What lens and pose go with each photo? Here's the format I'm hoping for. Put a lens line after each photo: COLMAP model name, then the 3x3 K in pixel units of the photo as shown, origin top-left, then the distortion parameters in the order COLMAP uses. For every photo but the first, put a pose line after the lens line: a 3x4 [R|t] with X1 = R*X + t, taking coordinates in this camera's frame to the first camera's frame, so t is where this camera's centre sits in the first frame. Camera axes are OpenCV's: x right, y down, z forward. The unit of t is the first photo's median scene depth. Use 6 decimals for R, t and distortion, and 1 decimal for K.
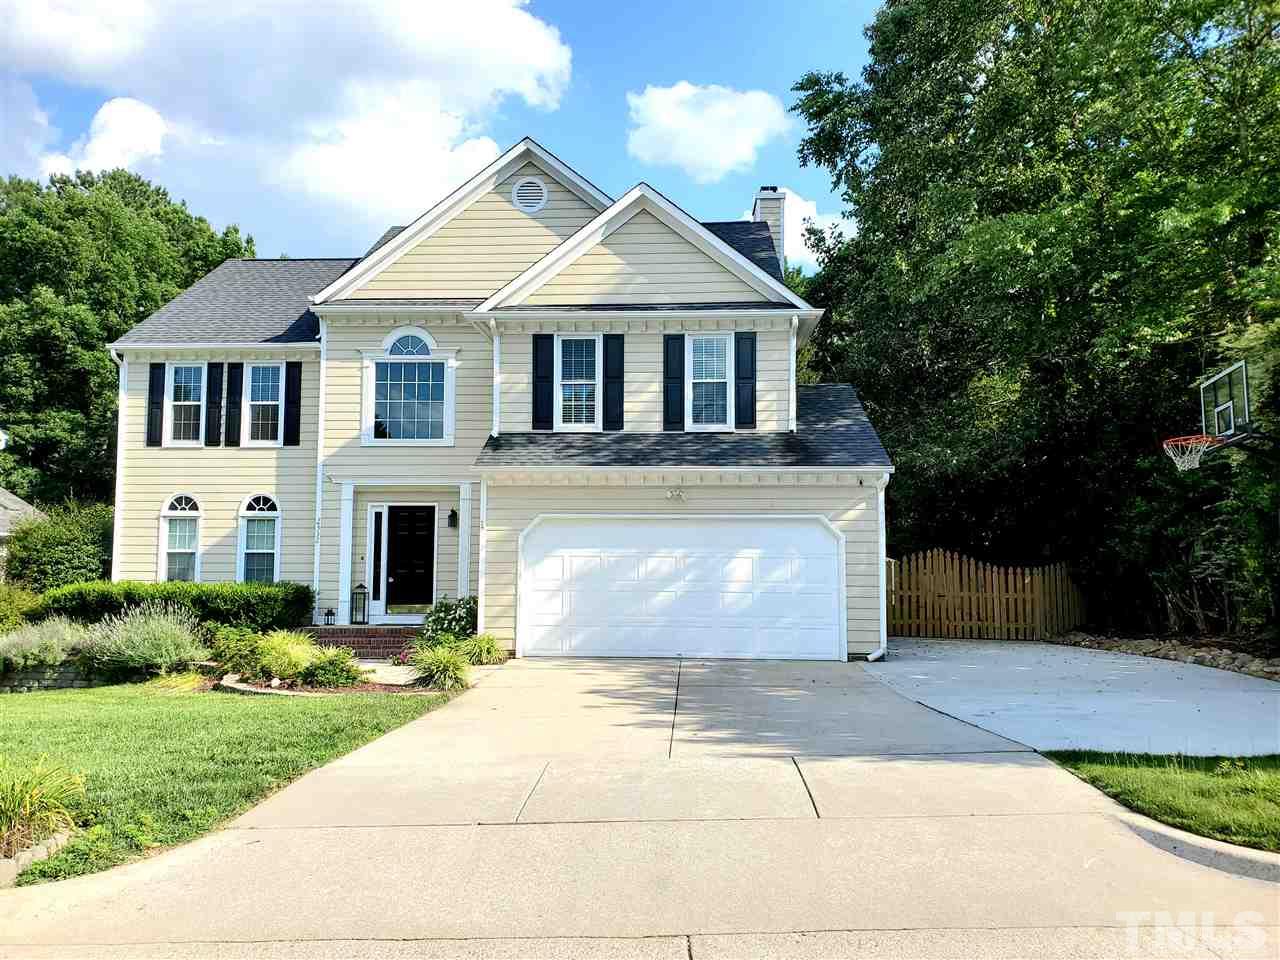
lens RADIAL K [[951.0, 0, 640.0], [0, 951.0, 480.0], [0, 0, 1]] dist [0.186967, -0.438725]
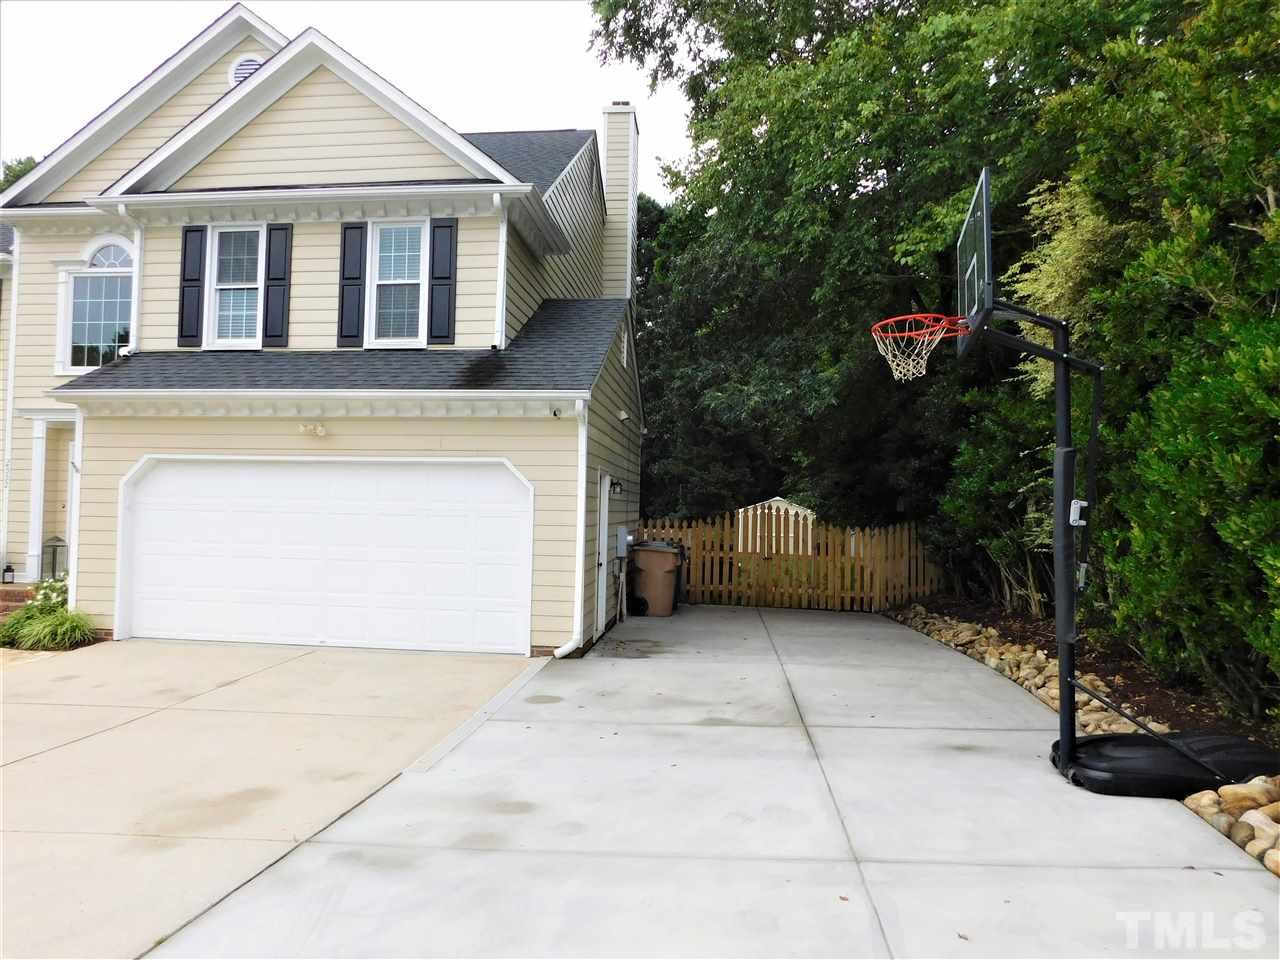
lens RADIAL K [[839.3, 0, 640.0], [0, 839.3, 480.0], [0, 0, 1]] dist [-0.090360, 0.067500]
pose [[0.999252, 0.012560, -0.036576, 0.292315], [-0.010769, 0.998752, 0.048767, 0.019353], [0.037143, -0.048337, 0.998140, 0.337426]]
